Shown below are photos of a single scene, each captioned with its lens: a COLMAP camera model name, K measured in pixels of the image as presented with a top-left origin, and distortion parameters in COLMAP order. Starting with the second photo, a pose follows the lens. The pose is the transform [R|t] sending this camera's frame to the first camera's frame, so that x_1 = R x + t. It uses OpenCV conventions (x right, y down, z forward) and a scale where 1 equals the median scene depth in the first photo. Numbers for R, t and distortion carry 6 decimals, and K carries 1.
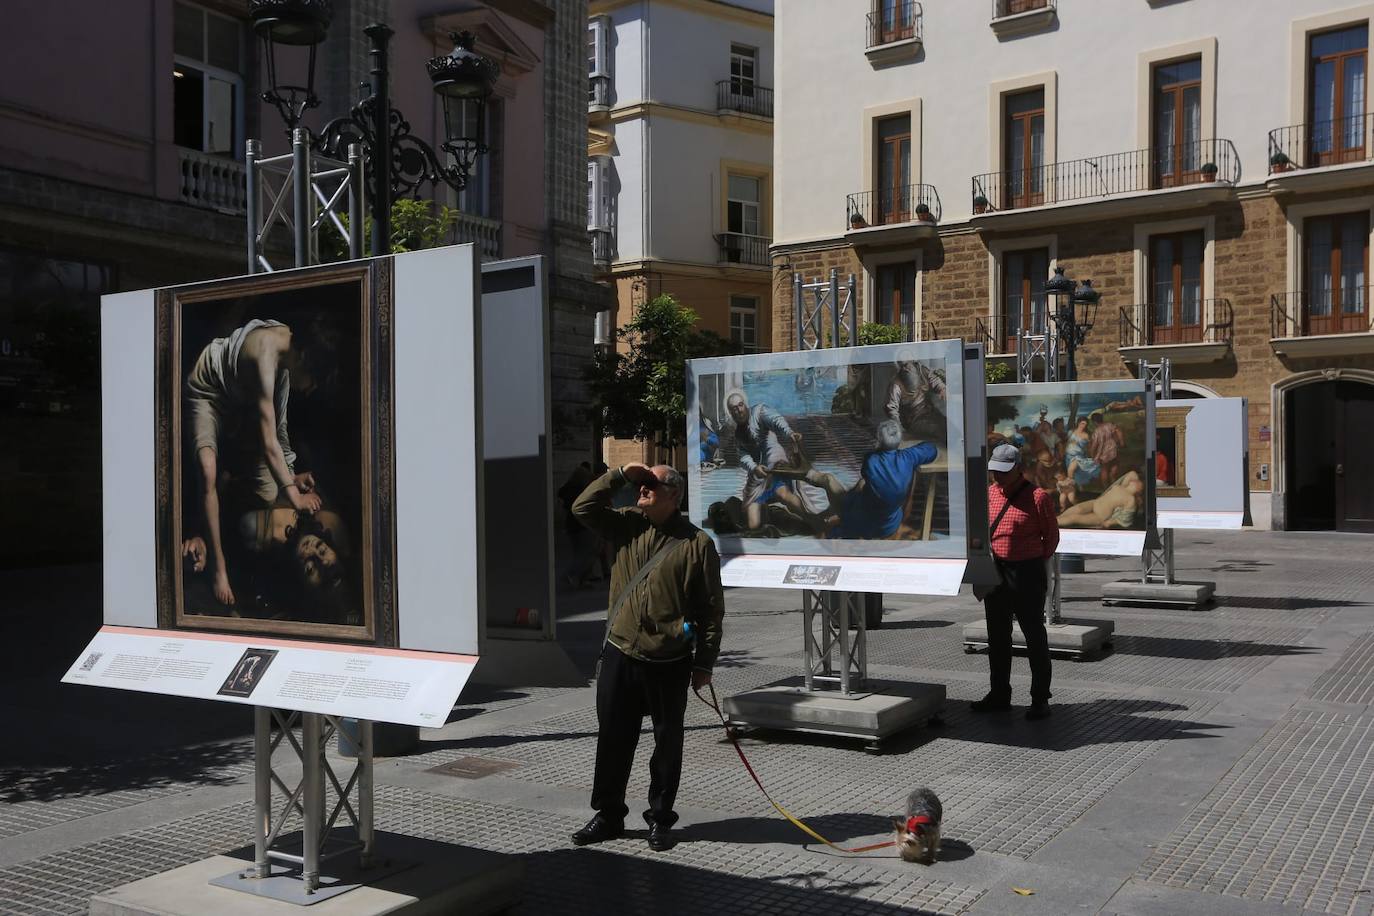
lens RADIAL K [[1288.0, 0, 682.8], [0, 1288.0, 464.5], [0, 0, 1]] dist [-0.012474, 0.145709]
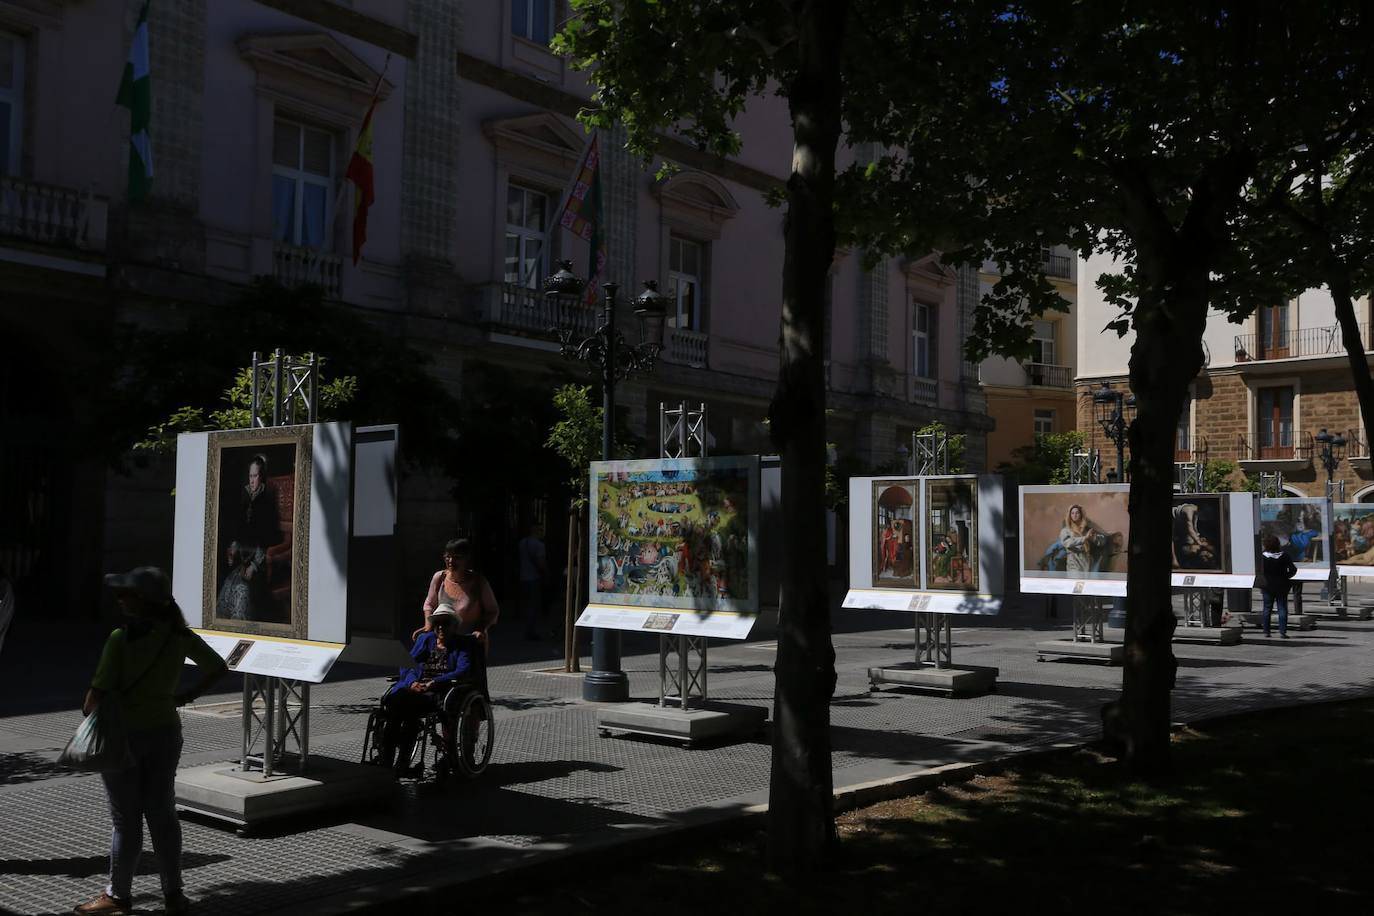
lens RADIAL K [[1288.0, 0, 682.8], [0, 1288.0, 464.5], [0, 0, 1]] dist [-0.012474, 0.145709]
pose [[0.991736, 0.007060, -0.128103, -0.234434], [-0.013616, 0.998638, -0.050374, 0.000476], [0.127573, 0.051702, 0.990481, -0.582050]]
